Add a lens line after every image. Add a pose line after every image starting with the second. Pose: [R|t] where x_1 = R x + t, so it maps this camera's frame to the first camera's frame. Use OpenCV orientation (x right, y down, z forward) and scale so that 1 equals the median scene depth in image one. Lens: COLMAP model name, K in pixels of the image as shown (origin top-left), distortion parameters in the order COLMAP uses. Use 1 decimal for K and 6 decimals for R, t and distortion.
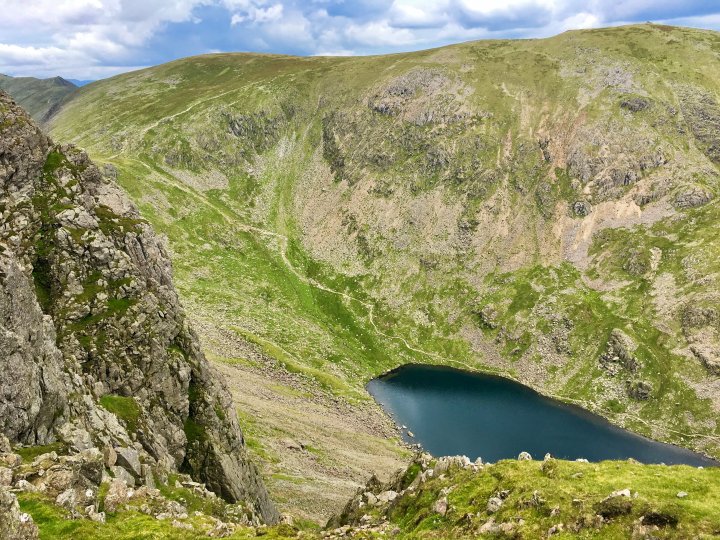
lens RADIAL K [[629.4, 0, 360.0], [0, 629.4, 270.0], [0, 0, 1]] dist [0.059086, -0.009518]
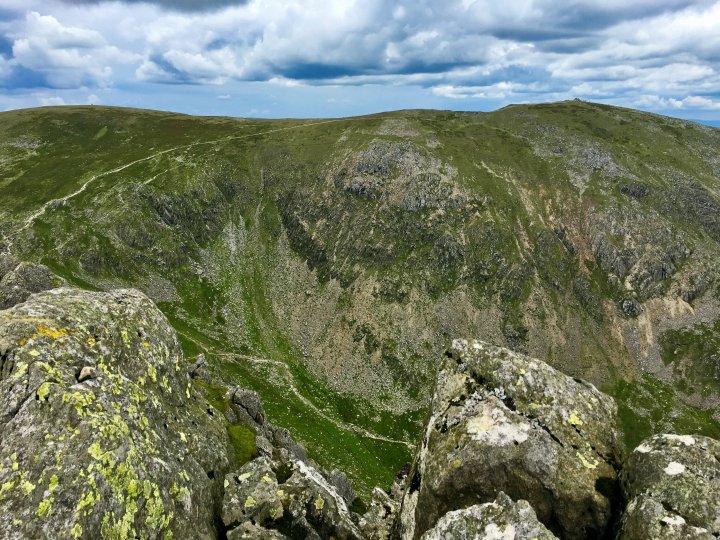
lens RADIAL K [[629.4, 0, 360.0], [0, 629.4, 270.0], [0, 0, 1]] dist [0.059086, -0.009518]
pose [[0.931928, -0.057687, 0.358025, -0.290781], [0.078332, 0.995981, -0.043418, -0.121095], [-0.354082, 0.068507, 0.932702, 0.239307]]
